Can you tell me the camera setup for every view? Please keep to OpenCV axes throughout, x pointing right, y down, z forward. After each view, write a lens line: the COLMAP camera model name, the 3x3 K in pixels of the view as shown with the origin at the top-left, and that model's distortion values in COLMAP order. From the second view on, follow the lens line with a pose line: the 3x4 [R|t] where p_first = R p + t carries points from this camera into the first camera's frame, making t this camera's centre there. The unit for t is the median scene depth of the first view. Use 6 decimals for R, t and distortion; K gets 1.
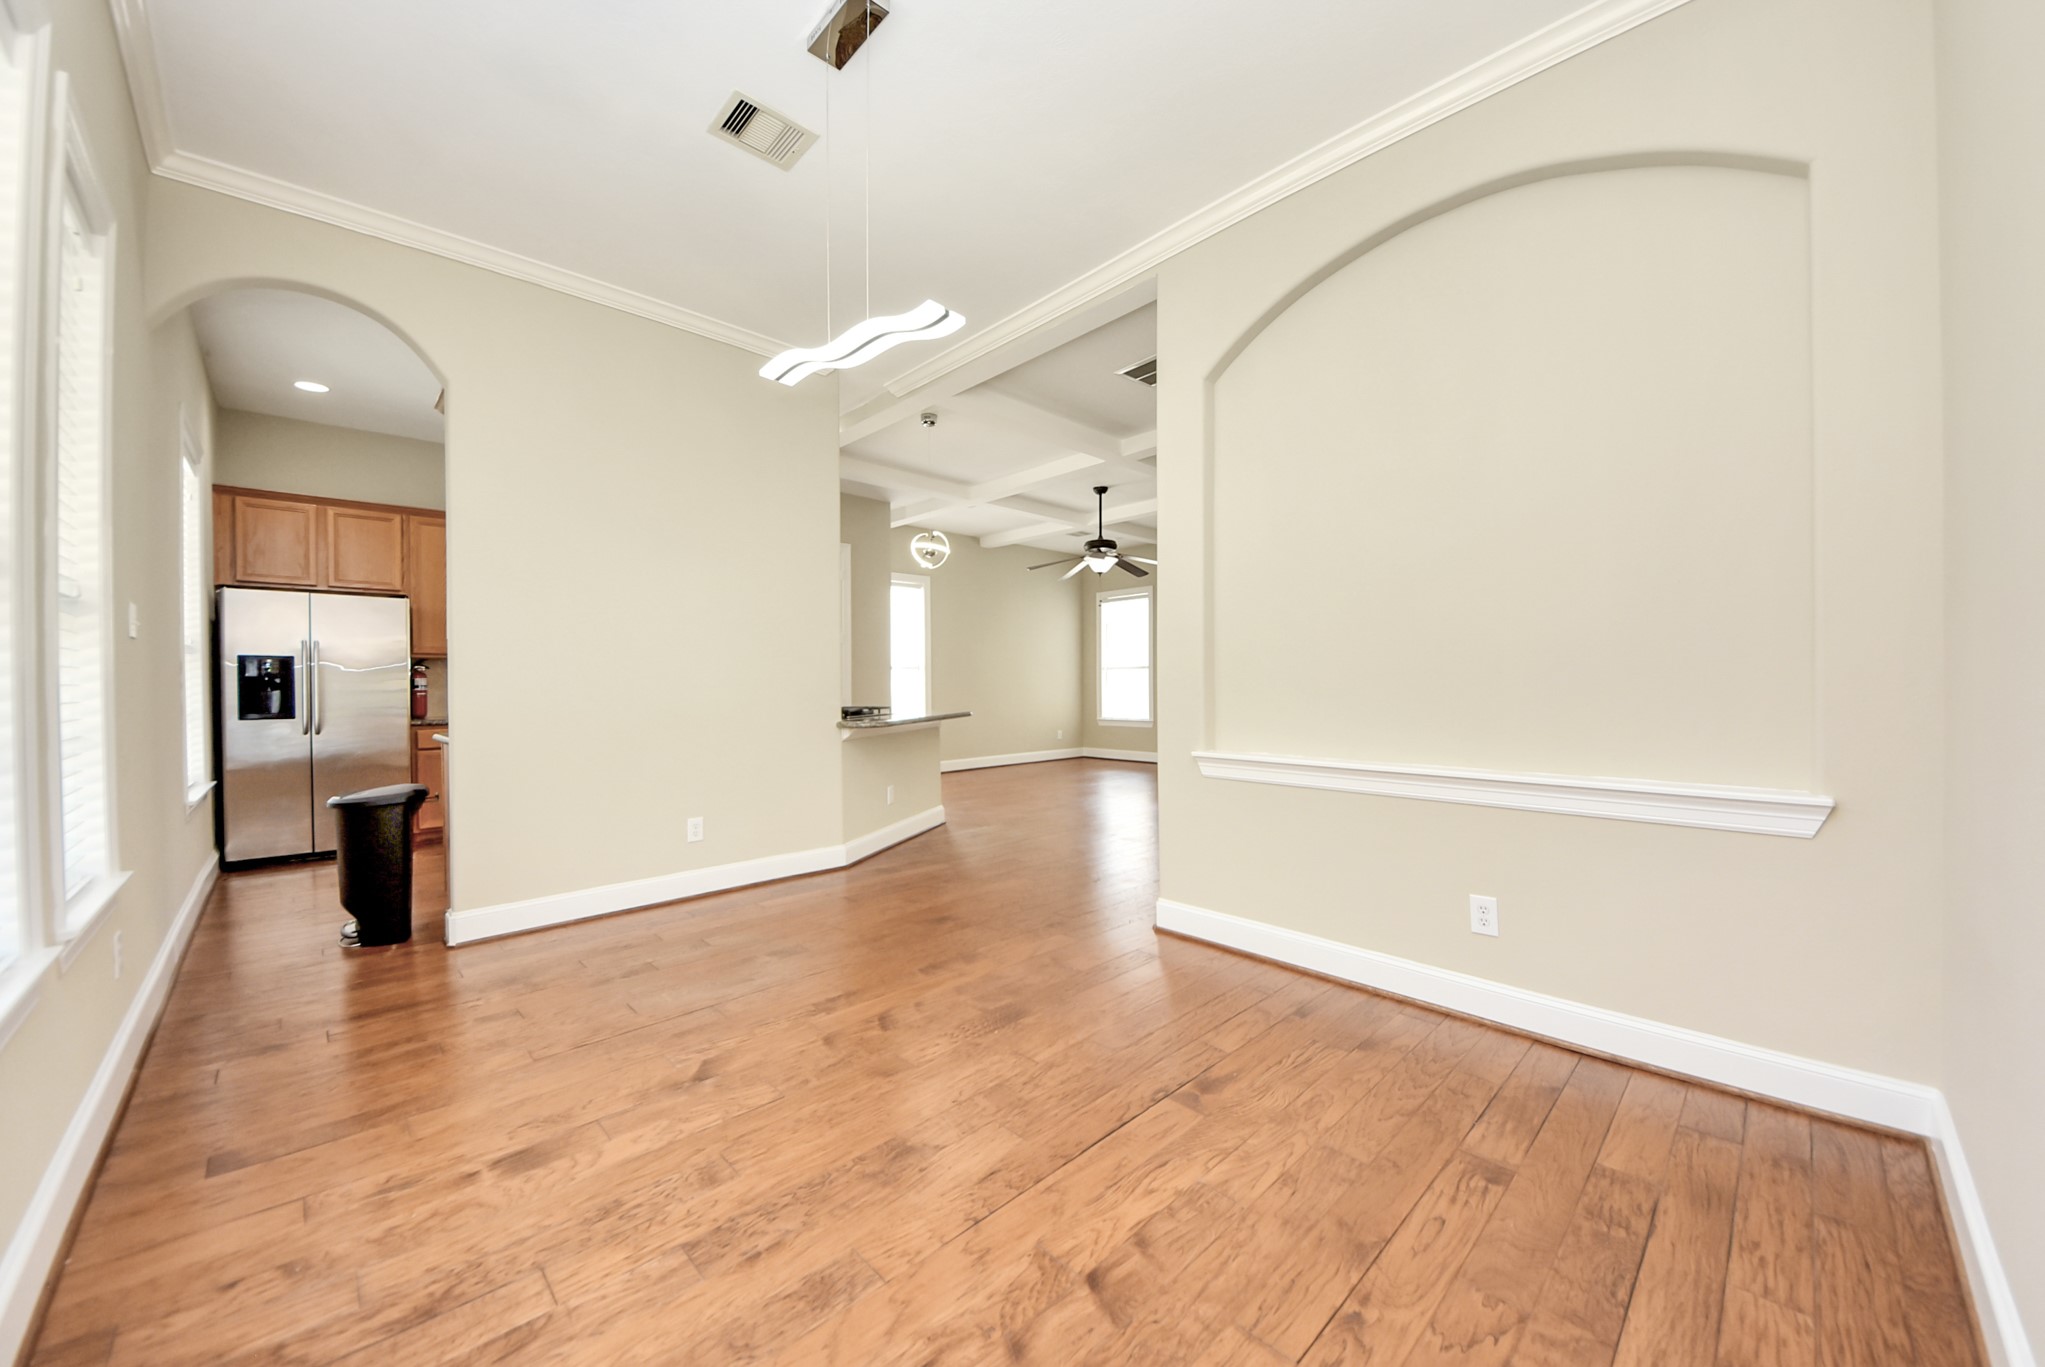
lens RADIAL K [[734.6, 0, 1031.3], [0, 734.6, 683.1], [0, 0, 1]] dist [0.009930, -0.000582]
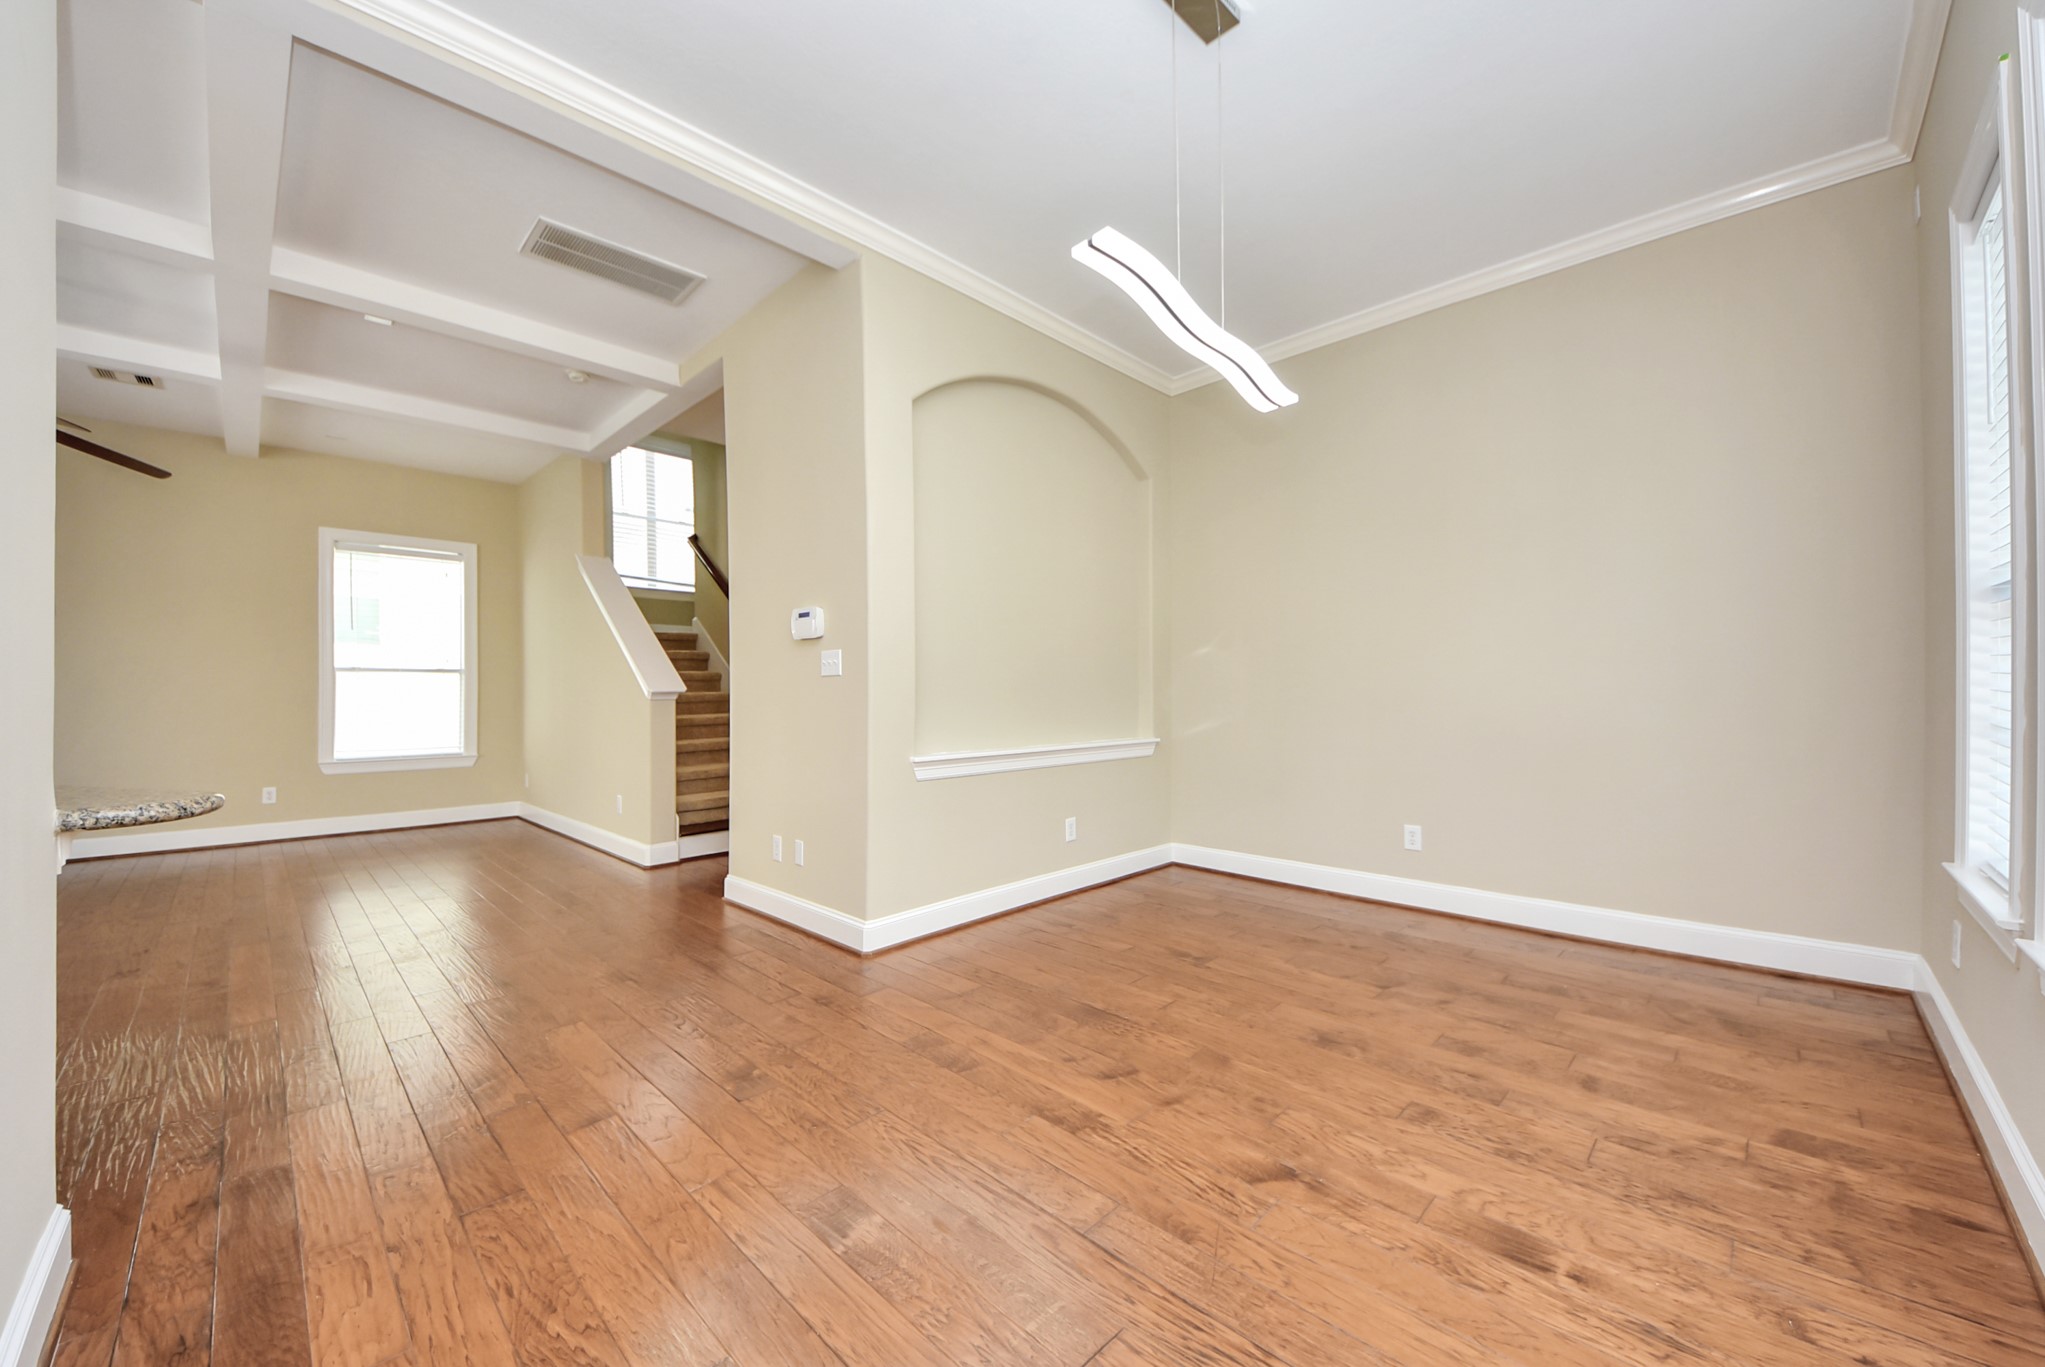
lens RADIAL K [[734.6, 0, 1025.5], [0, 734.6, 678.5], [0, 0, 1]] dist [0.009930, -0.000582]
pose [[0.014836, 0.019578, 0.999698, -1.542683], [0.014606, 0.999697, -0.019795, -0.002347], [-0.999783, 0.014895, 0.014546, 1.528885]]
